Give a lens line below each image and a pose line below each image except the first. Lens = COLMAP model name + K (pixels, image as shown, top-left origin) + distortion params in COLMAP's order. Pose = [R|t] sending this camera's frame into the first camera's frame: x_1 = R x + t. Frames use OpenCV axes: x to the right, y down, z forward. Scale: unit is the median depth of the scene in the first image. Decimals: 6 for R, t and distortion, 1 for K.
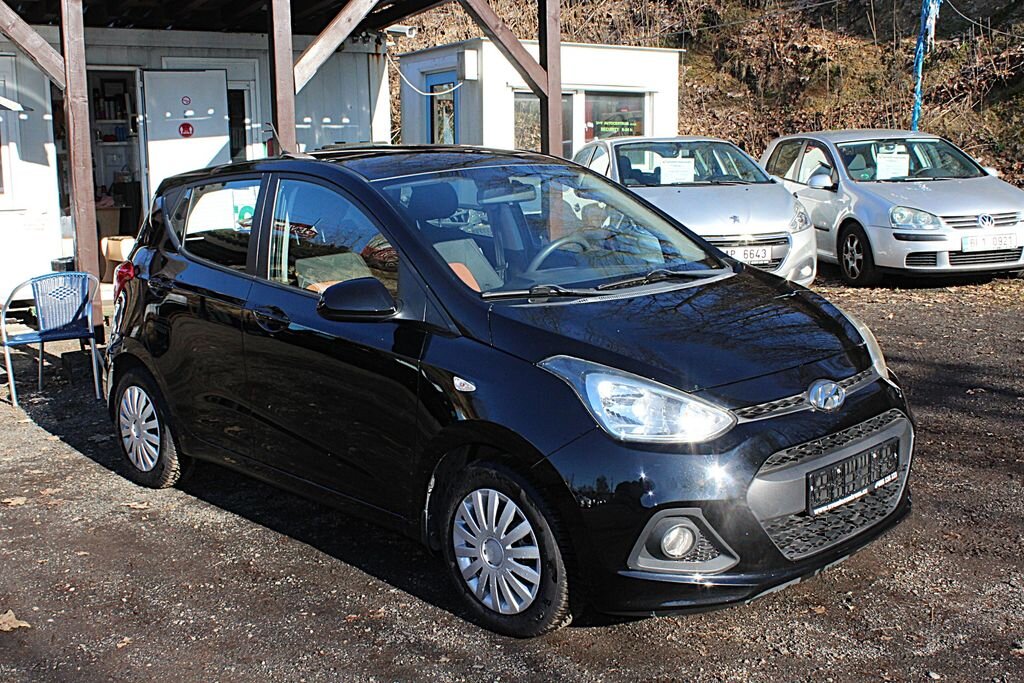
lens RADIAL K [[1065.4, 0, 512.0], [0, 1065.4, 340.8], [0, 0, 1]] dist [-0.060479, 0.000000]
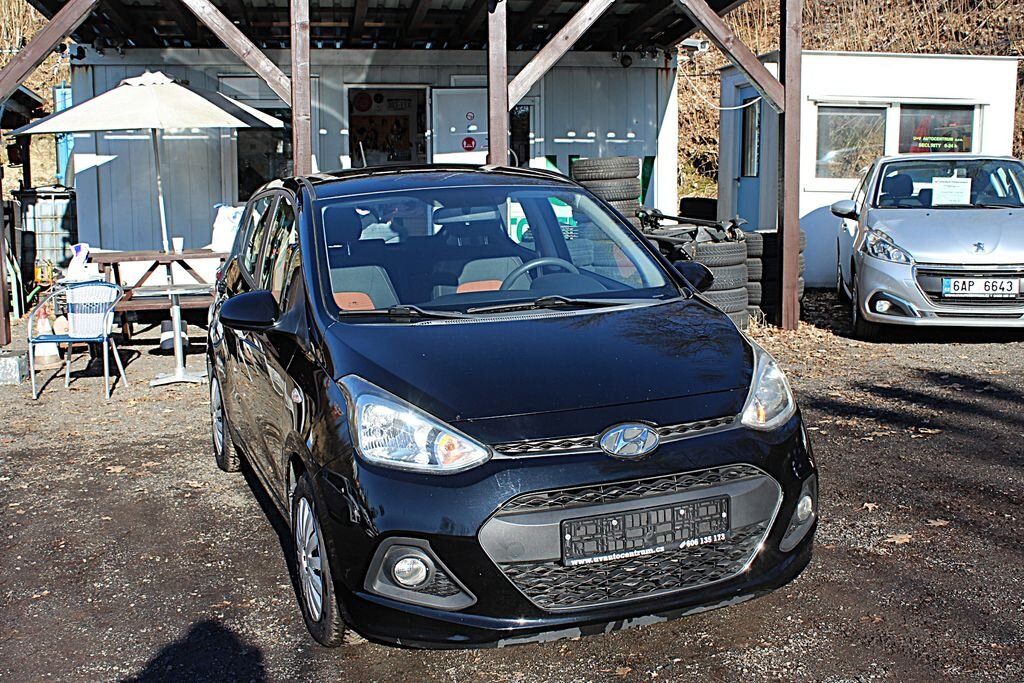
lens RADIAL K [[1071.0, 0, 514.4], [0, 1071.0, 336.7], [0, 0, 1]] dist [-0.056561, 0.000000]
pose [[0.934091, 0.062432, -0.351534, 0.133920], [-0.068051, 0.997675, -0.003638, -0.007210], [0.350489, 0.027321, 0.936168, 0.022866]]
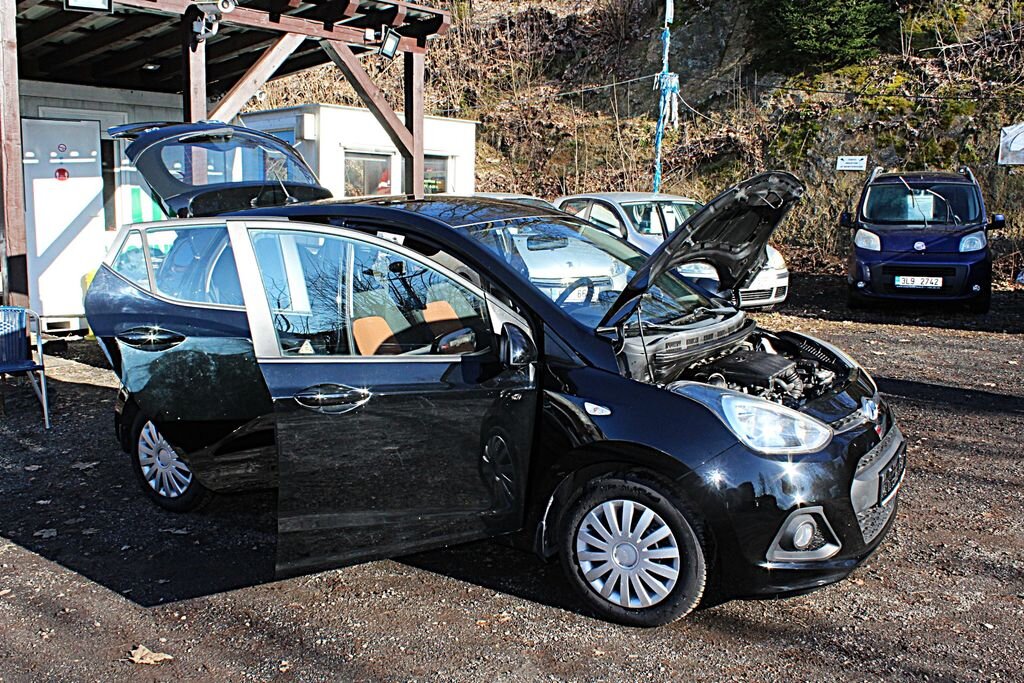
lens RADIAL K [[904.0, 0, 512.0], [0, 904.0, 344.6], [0, 0, 1]] dist [-0.132716, 0.117270]
pose [[0.967649, -0.007492, 0.252188, -0.099143], [0.013095, 0.999703, -0.020547, -0.002387], [-0.251960, 0.023185, 0.967460, 0.024427]]
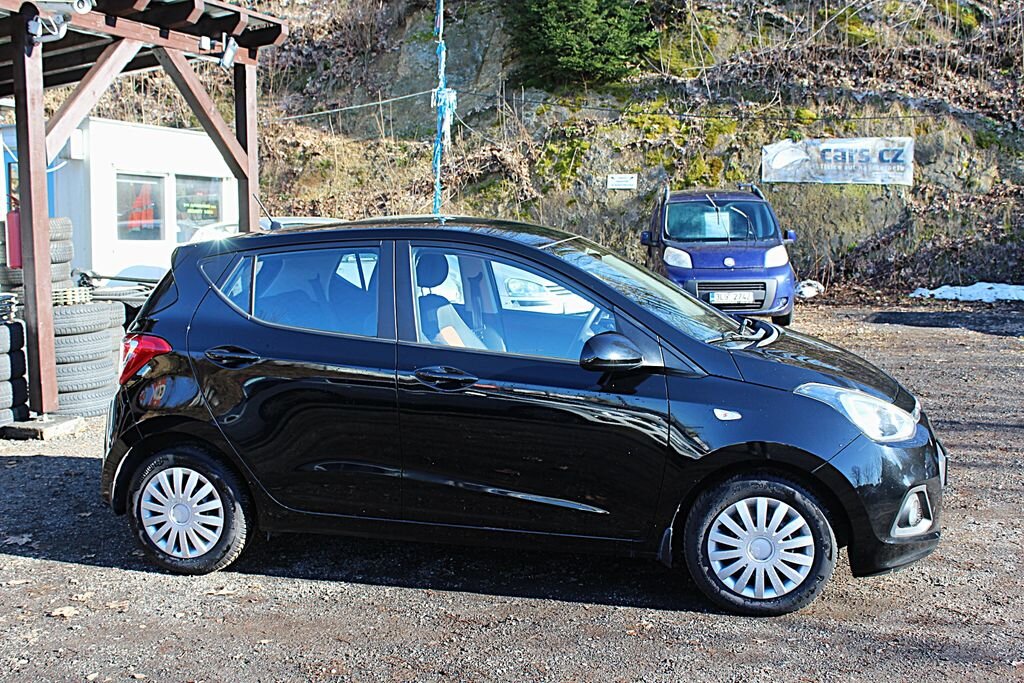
lens RADIAL K [[981.8, 0, 512.6], [0, 981.8, 342.1], [0, 0, 1]] dist [-0.090203, 0.000000]
pose [[0.856403, -0.040056, 0.514752, -0.217496], [0.074880, 0.996081, -0.047068, -0.001812], [-0.510849, 0.078854, 0.856046, 0.044542]]
